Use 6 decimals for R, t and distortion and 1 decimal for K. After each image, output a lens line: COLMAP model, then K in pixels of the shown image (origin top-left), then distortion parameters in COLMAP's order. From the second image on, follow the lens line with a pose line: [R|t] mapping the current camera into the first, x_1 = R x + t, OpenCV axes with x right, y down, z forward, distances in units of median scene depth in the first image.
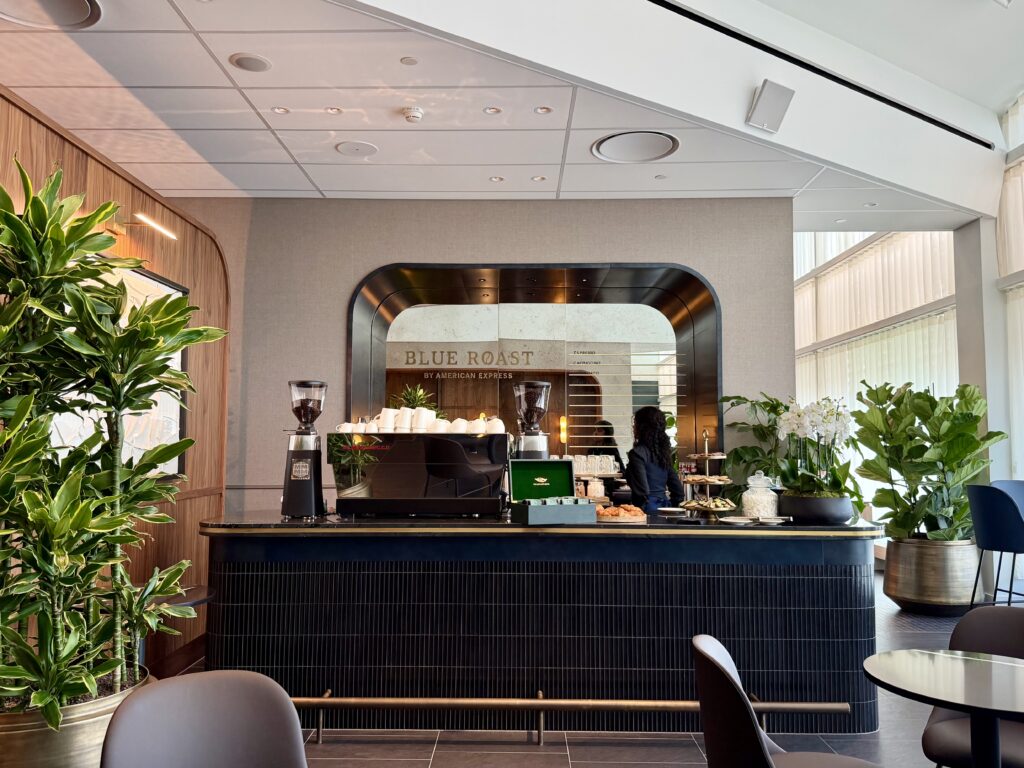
lens RADIAL K [[763.7, 0, 512.1], [0, 763.7, 385.1], [0, 0, 1]] dist [-0.036664, -0.004430]
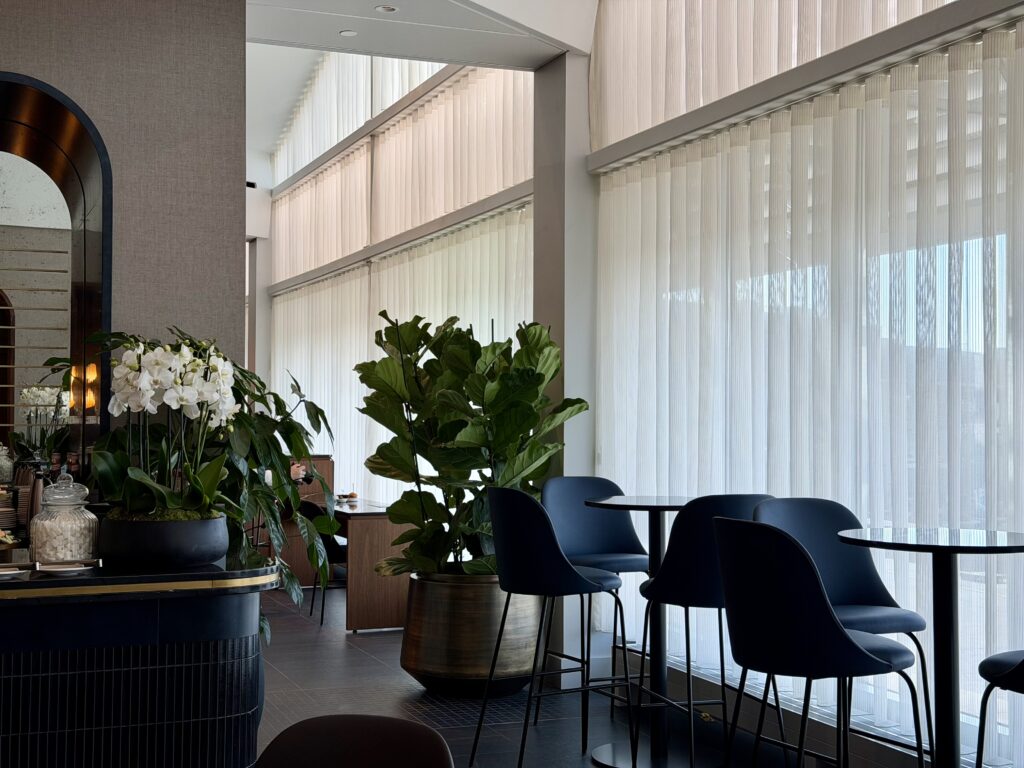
lens RADIAL K [[1302.9, 0, 512.3], [0, 1302.9, 379.2], [0, 0, 1]] dist [0.121837, 0.000000]
pose [[0.912862, 0.008651, 0.408177, 0.146617], [-0.029868, 0.998512, 0.045635, -0.002689], [-0.407175, -0.053849, 0.911761, 0.023031]]
